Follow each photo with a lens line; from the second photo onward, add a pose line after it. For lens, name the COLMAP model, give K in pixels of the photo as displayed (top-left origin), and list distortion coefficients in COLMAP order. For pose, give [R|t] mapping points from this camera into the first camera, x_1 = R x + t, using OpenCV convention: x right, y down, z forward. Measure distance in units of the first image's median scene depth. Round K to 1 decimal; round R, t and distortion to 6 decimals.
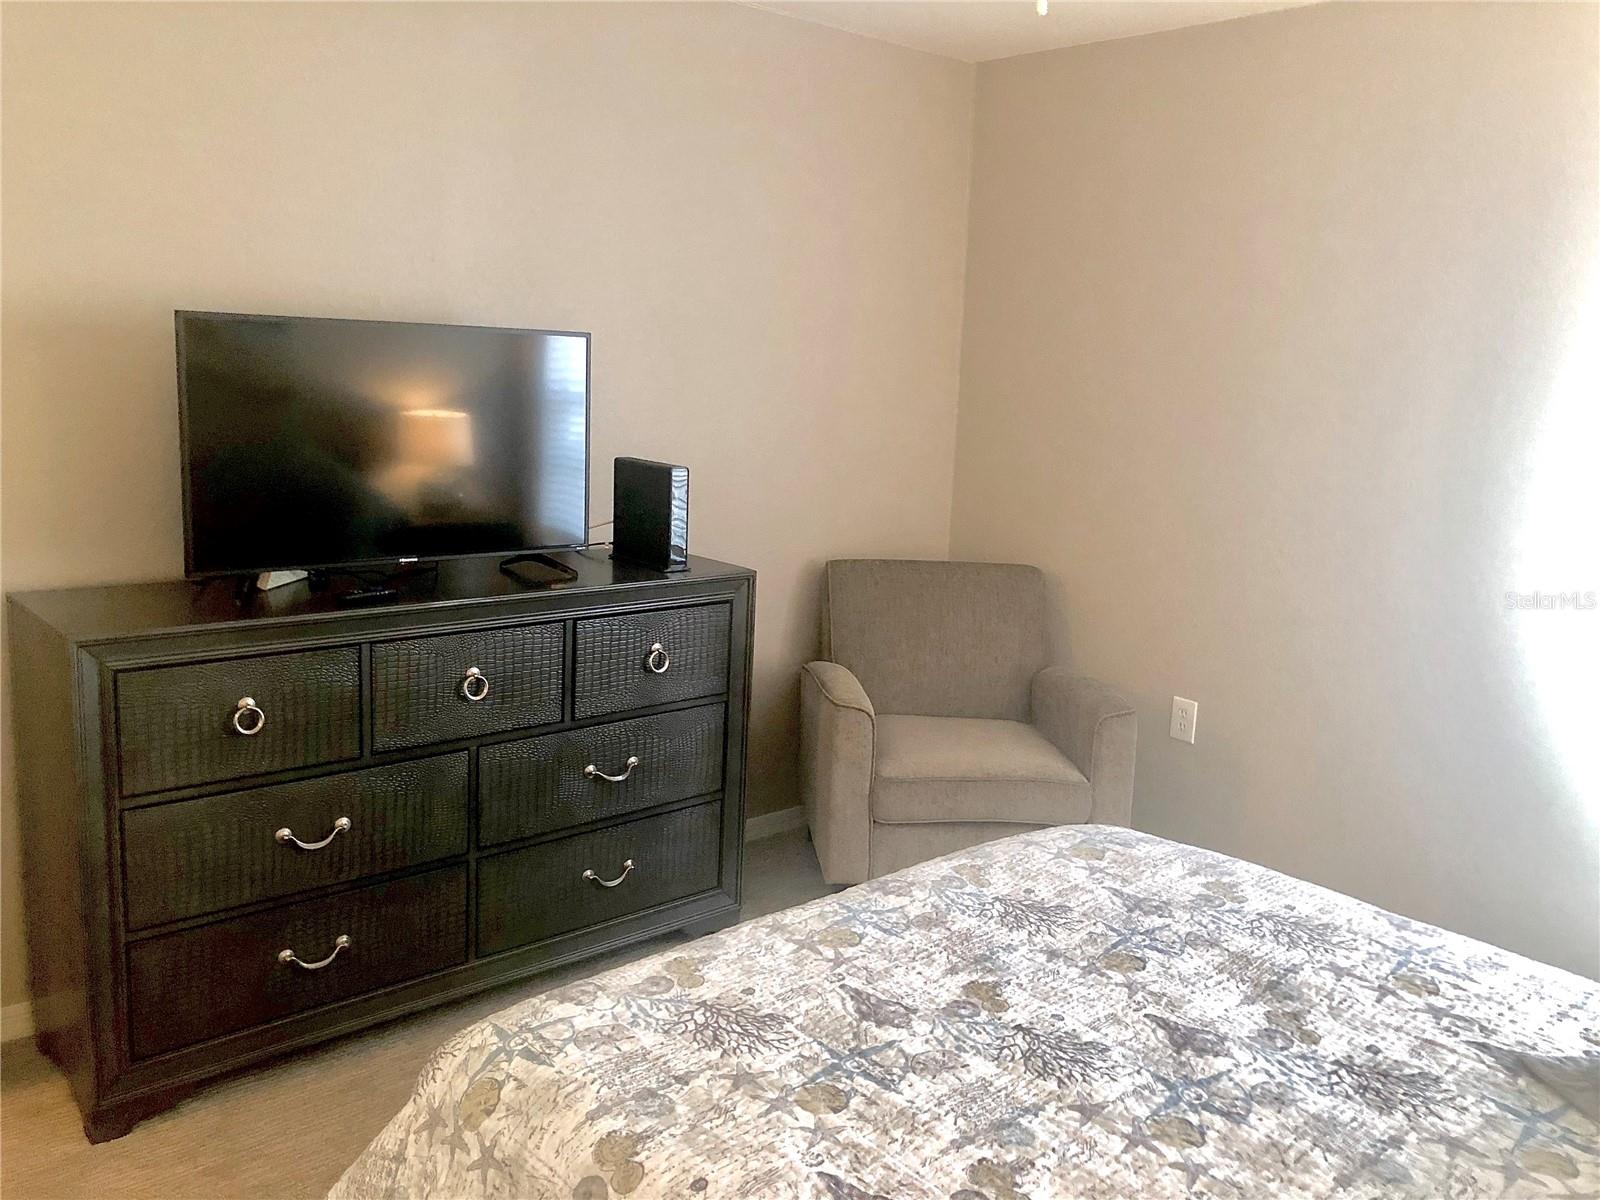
lens RADIAL K [[1304.5, 0, 800.0], [0, 1304.5, 600.0], [0, 0, 1]] dist [0.006783, 0.013861]
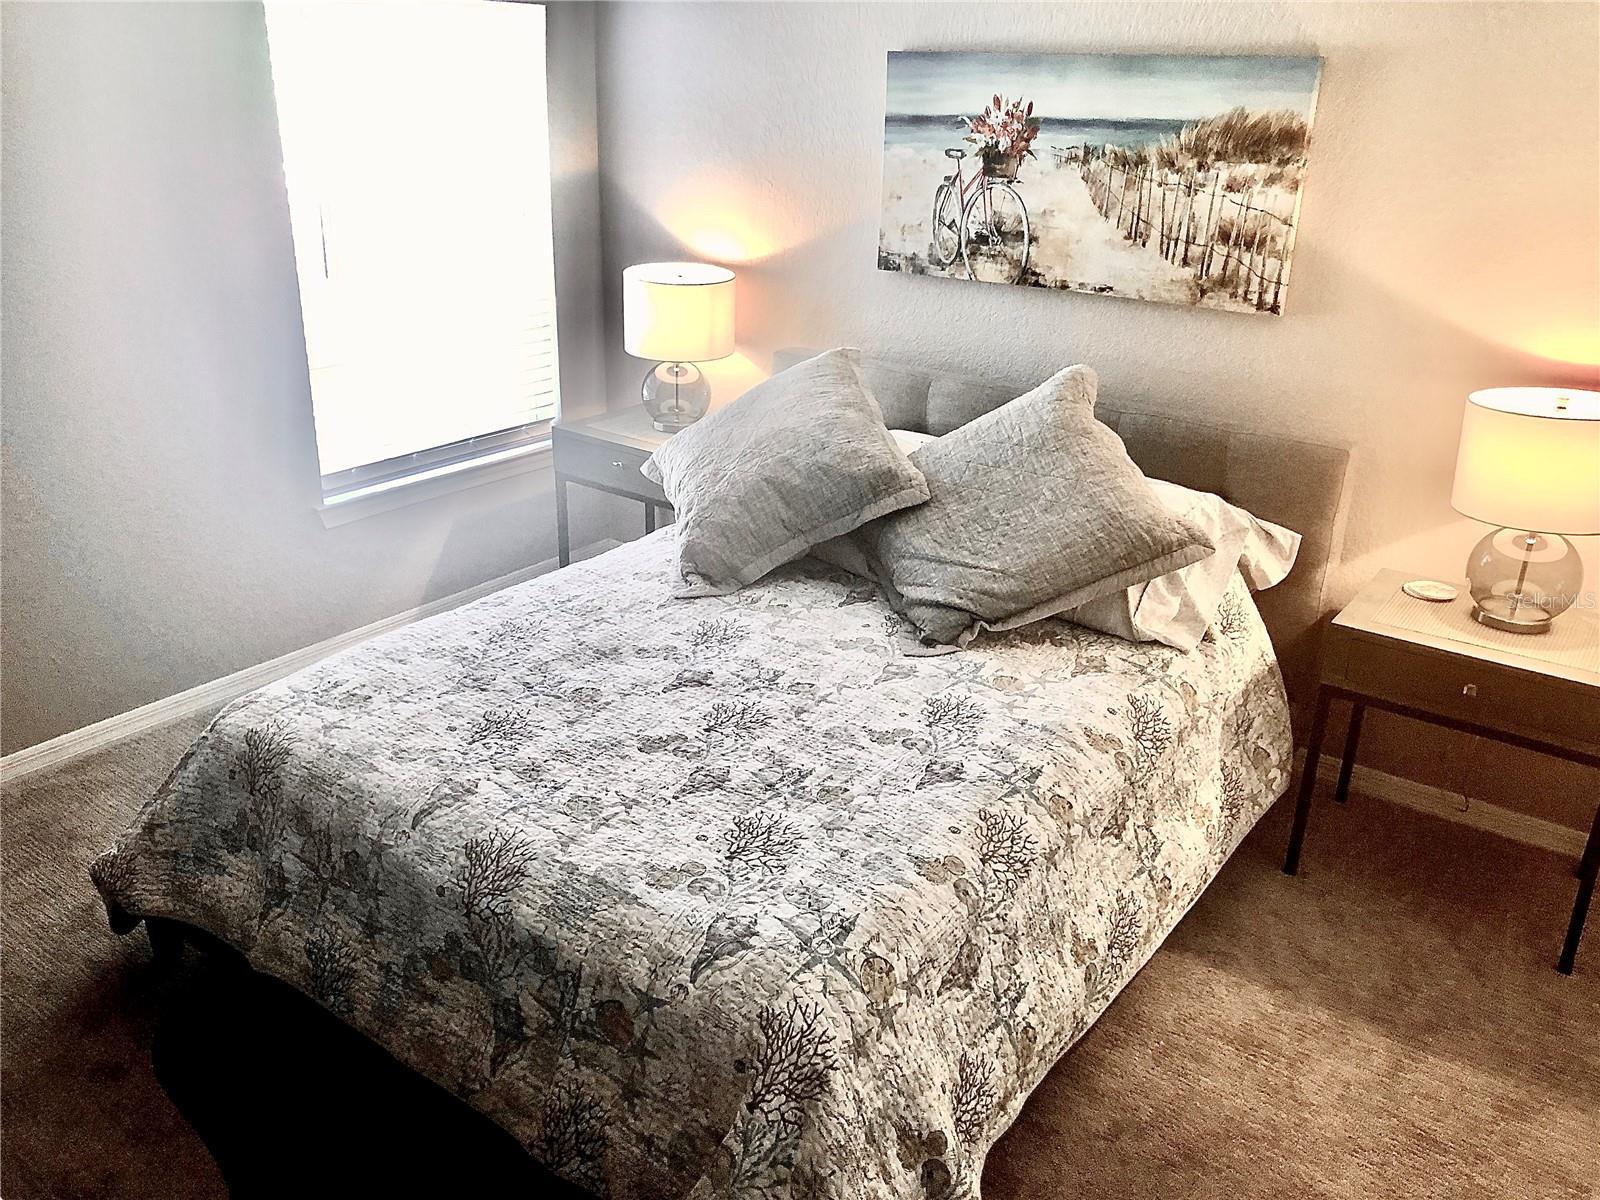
lens RADIAL K [[1304.5, 0, 800.0], [0, 1304.5, 600.0], [0, 0, 1]] dist [0.006783, 0.013861]
pose [[-0.226939, -0.409753, 0.883516, -0.983832], [0.141865, 0.883601, 0.446232, -0.386855], [-0.963521, 0.226607, -0.142394, 1.021049]]
